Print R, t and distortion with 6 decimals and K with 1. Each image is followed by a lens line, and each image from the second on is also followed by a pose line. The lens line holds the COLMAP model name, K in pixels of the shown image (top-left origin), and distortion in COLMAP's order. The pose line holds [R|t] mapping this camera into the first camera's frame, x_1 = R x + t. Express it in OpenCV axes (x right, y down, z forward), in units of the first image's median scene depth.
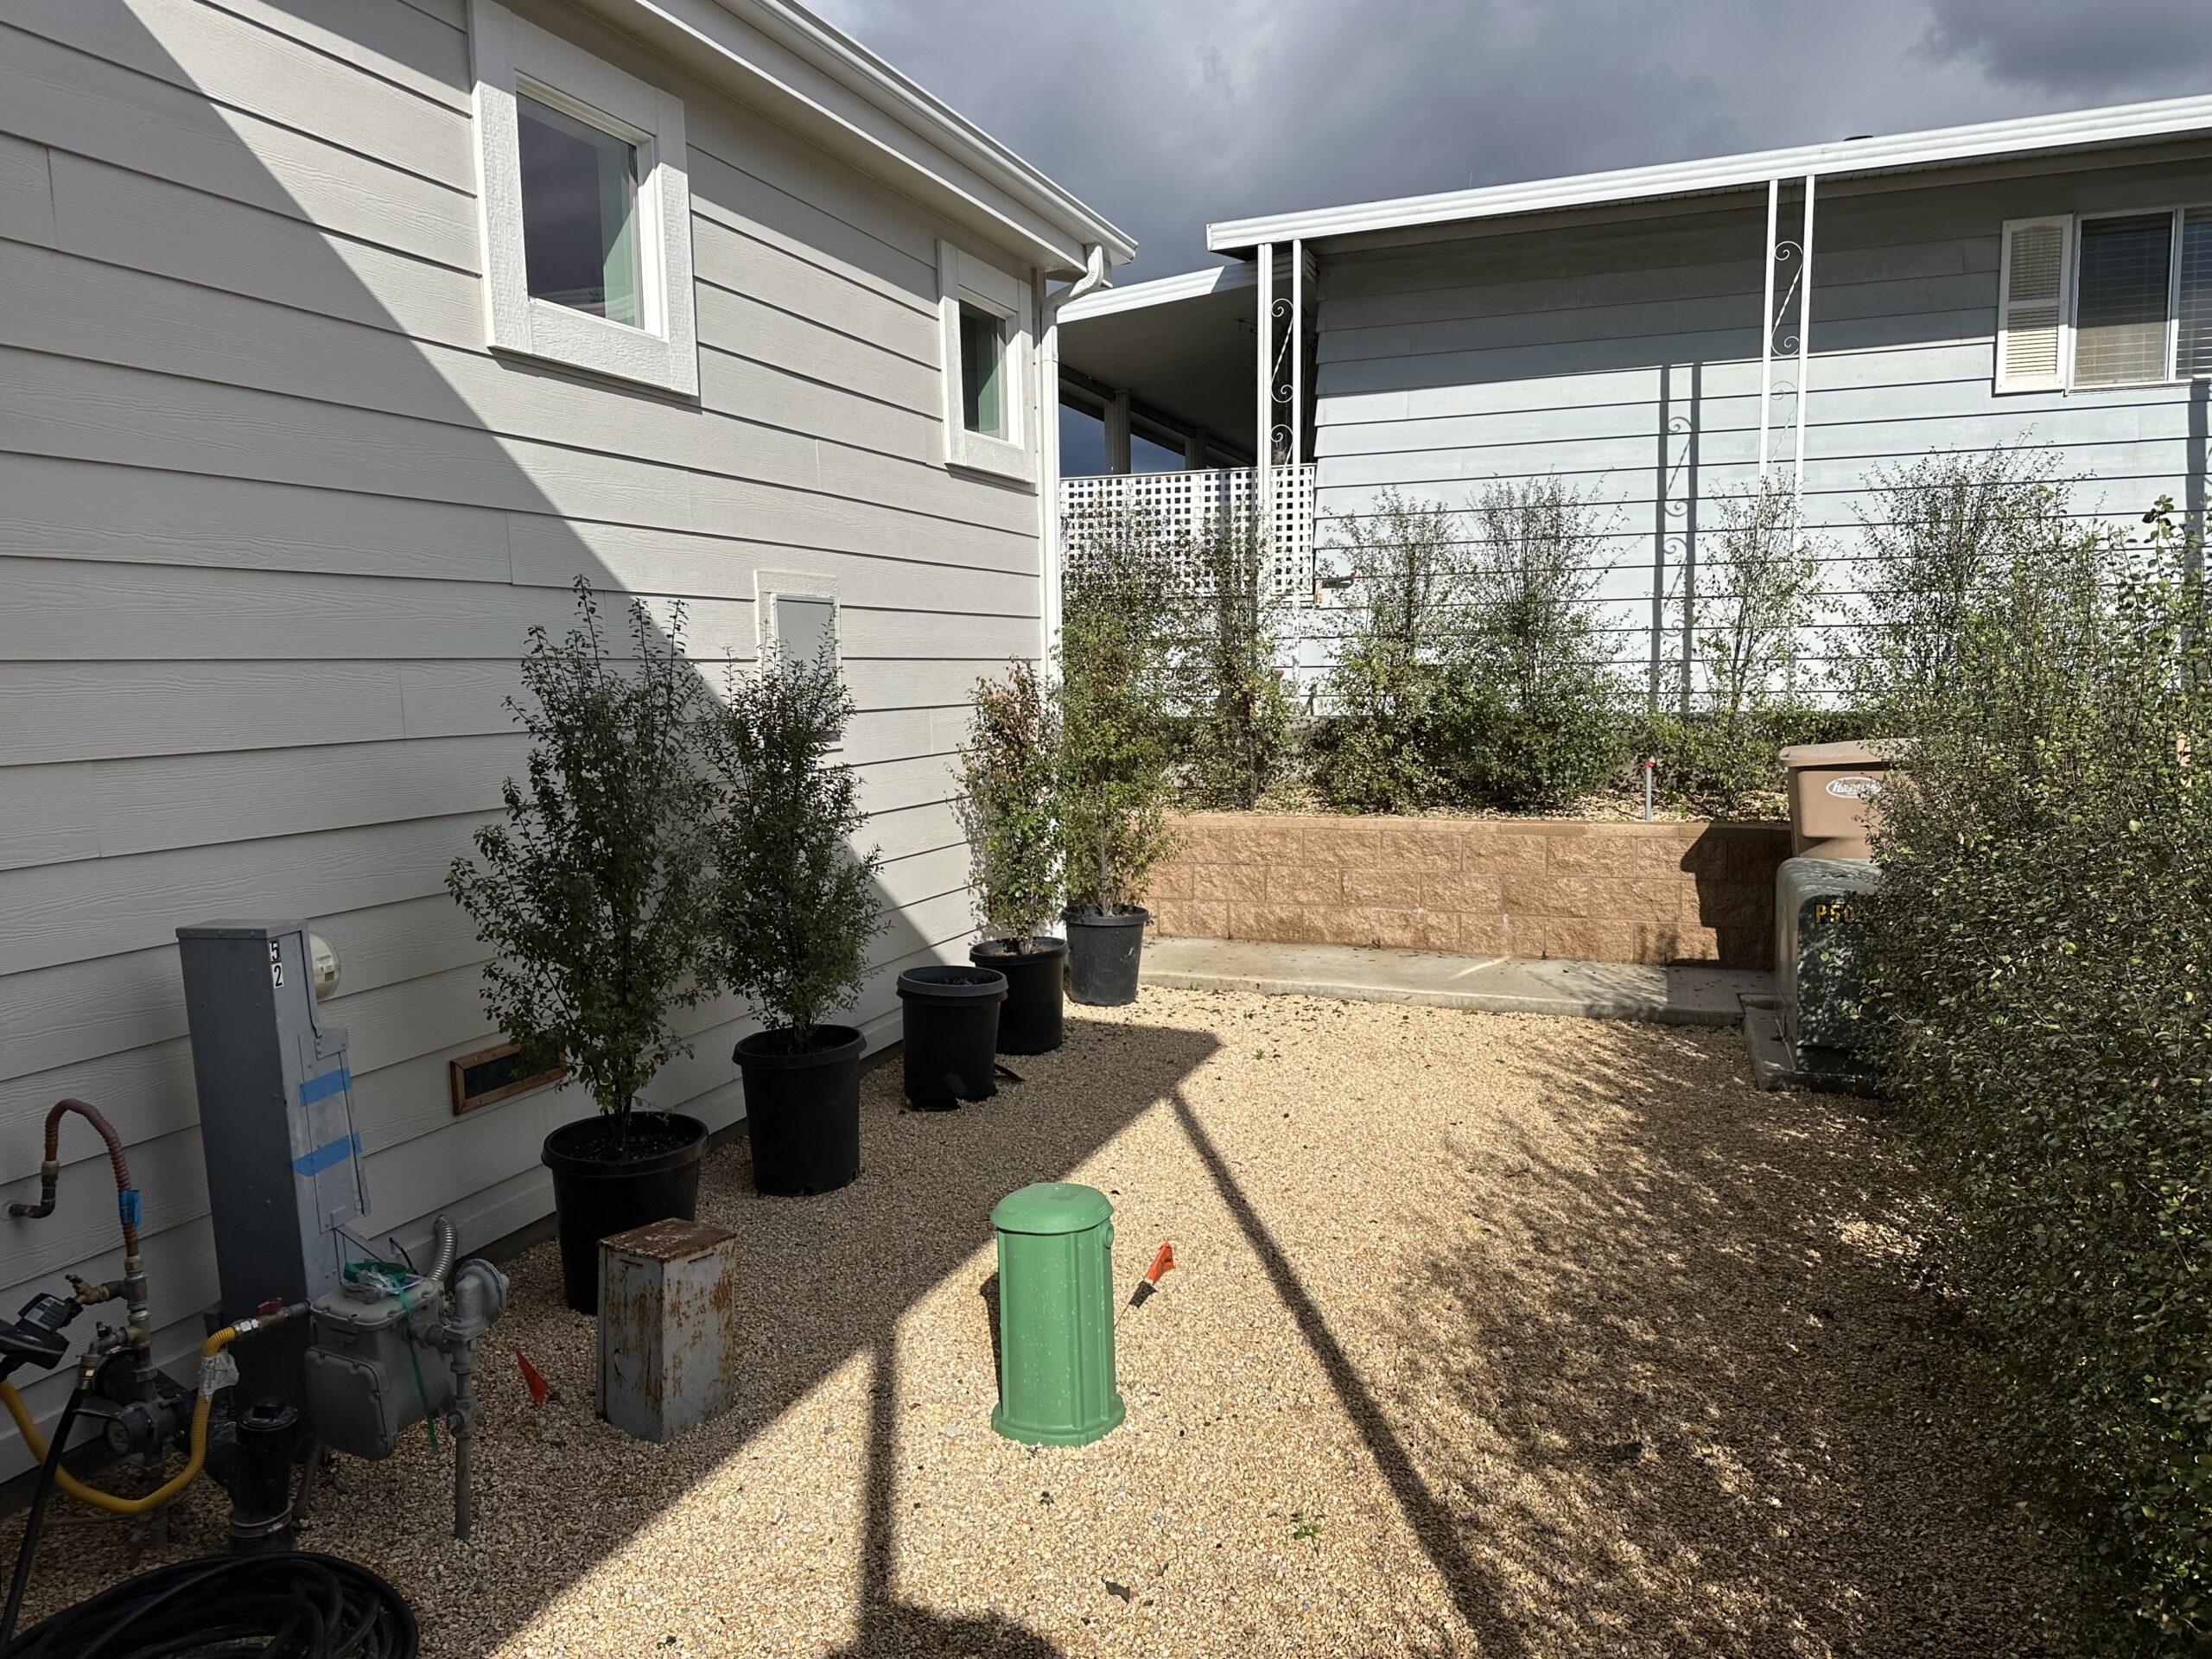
lens RADIAL K [[1431.0, 0, 1106.8], [0, 1431.0, 835.5], [0, 0, 1]] dist [-0.003677, -0.001874]
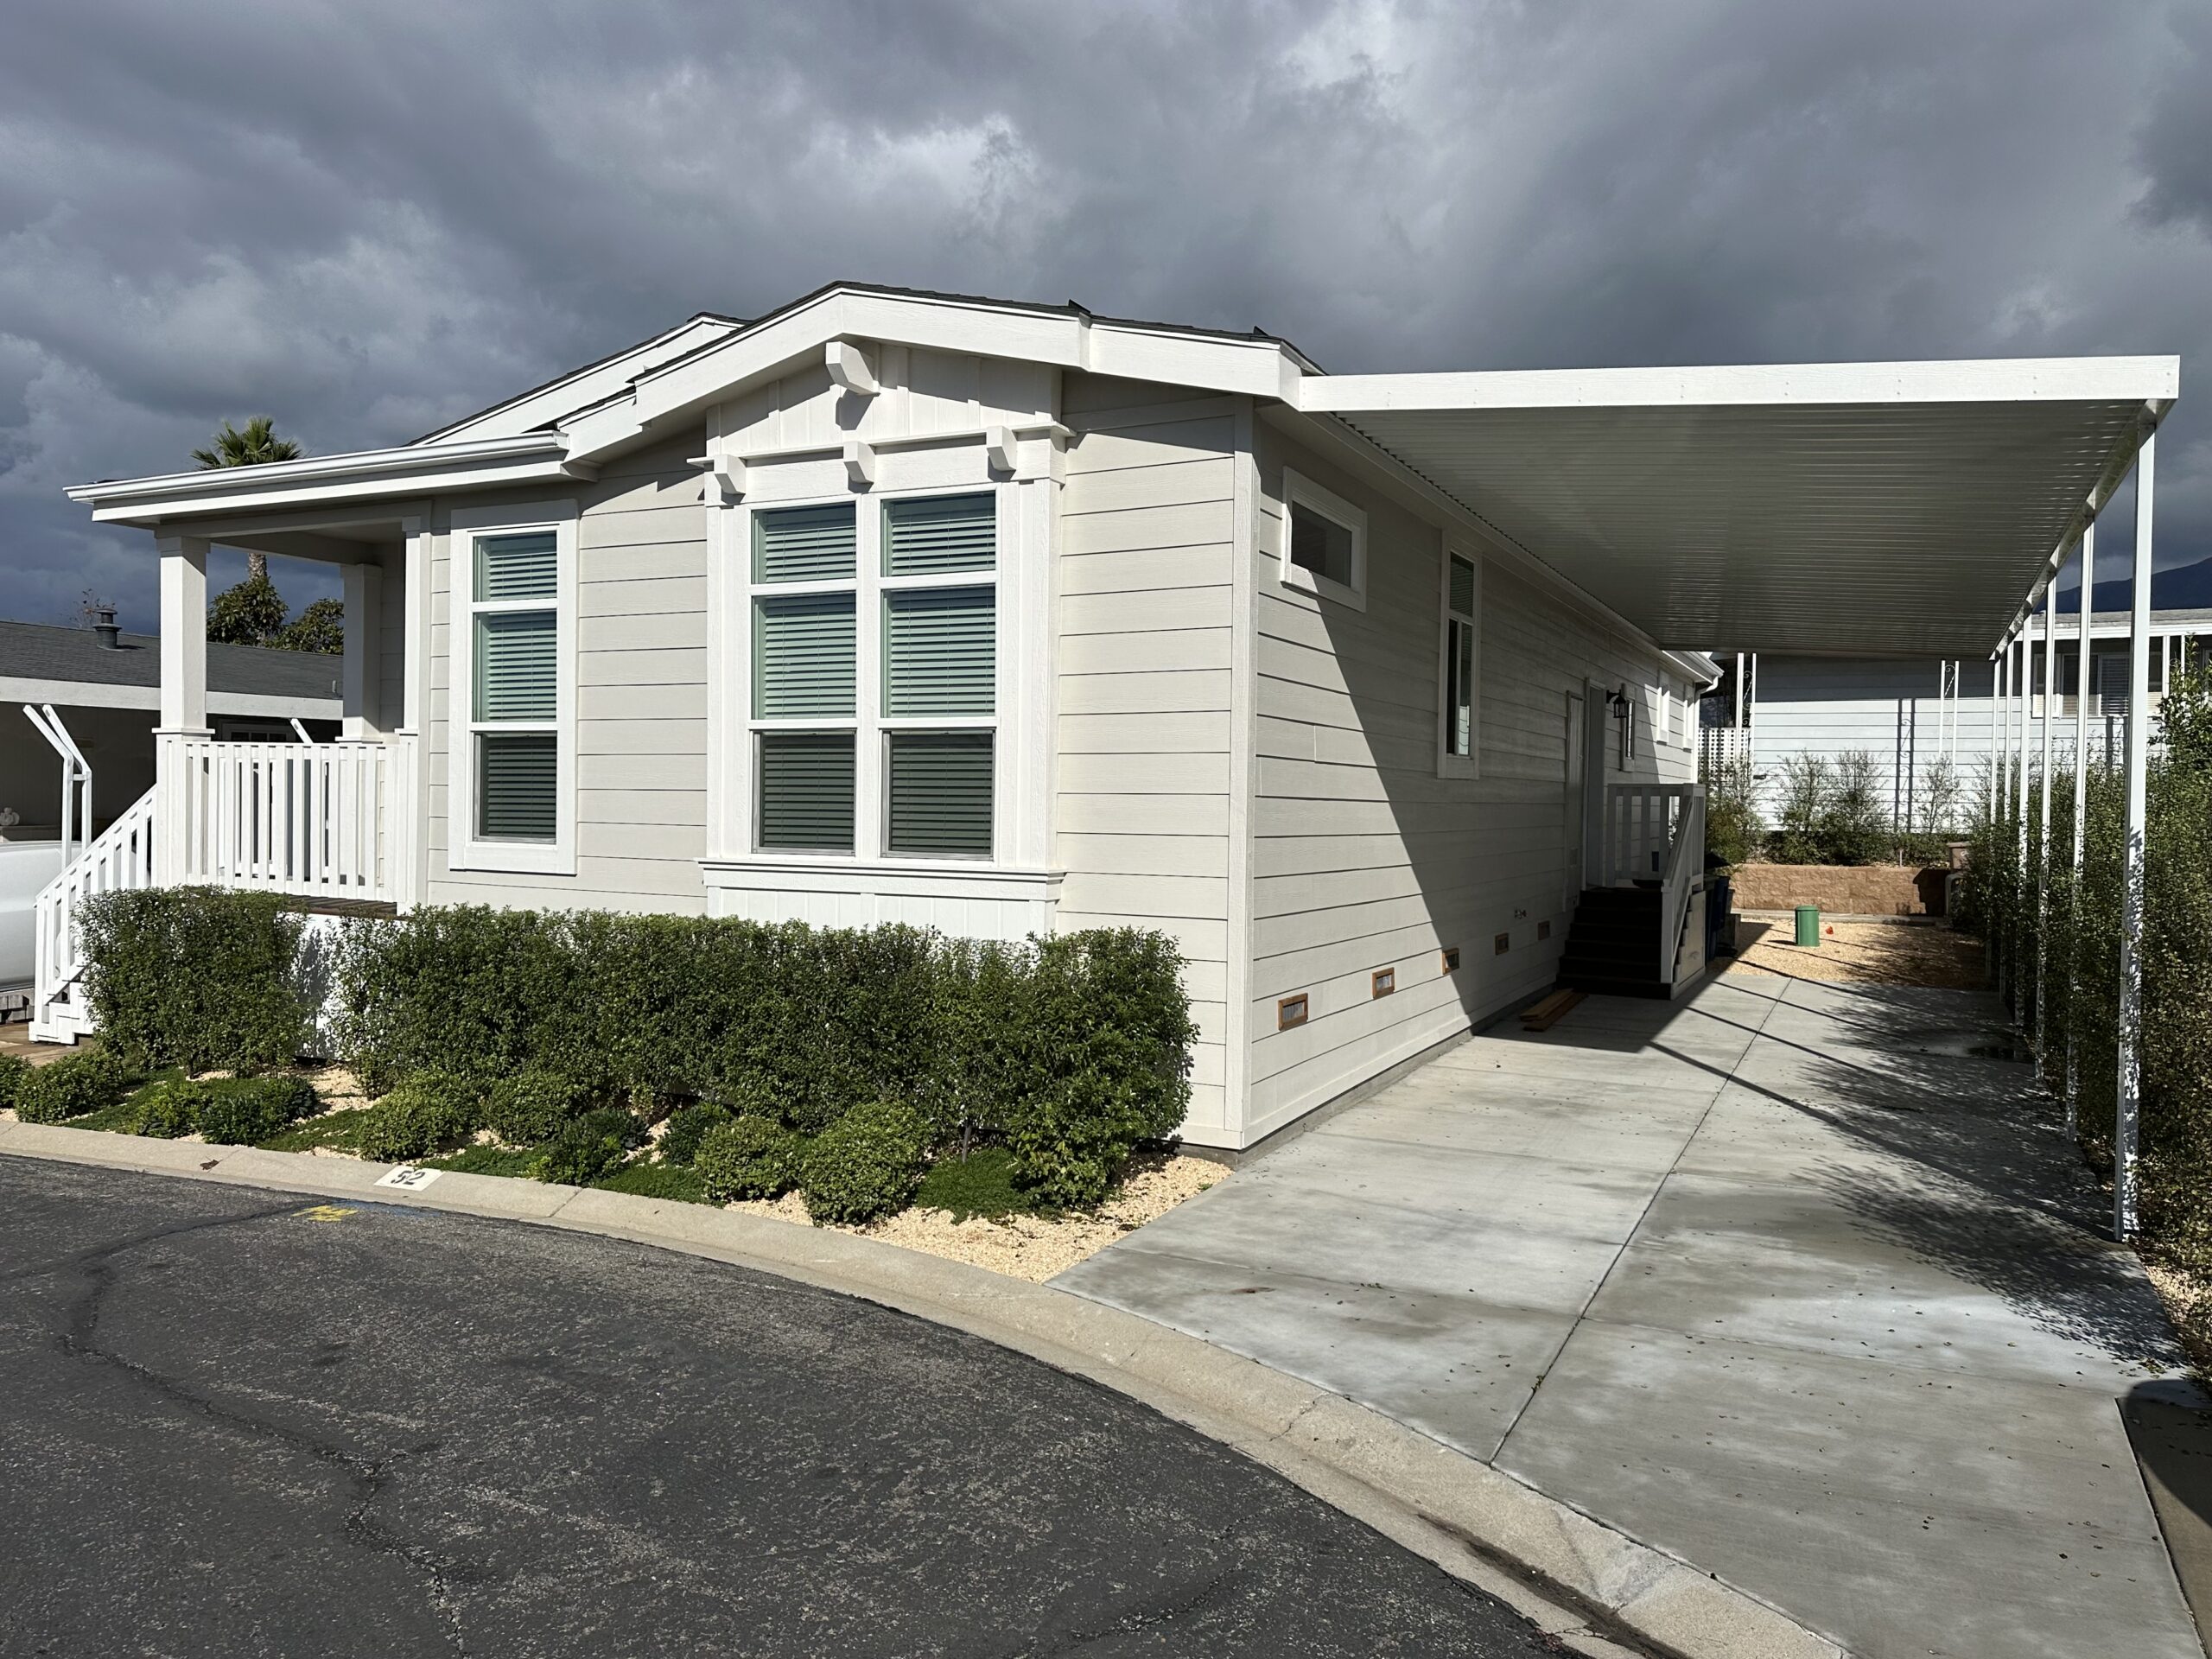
lens RADIAL K [[1595.6, 0, 1108.6], [0, 1595.6, 827.1], [0, 0, 1]] dist [0.002497, 0.001204]
pose [[0.997740, 0.035764, -0.056886, -0.954806], [-0.041431, 0.993943, -0.101783, 0.276415], [0.052901, 0.103910, 0.993179, -2.114954]]
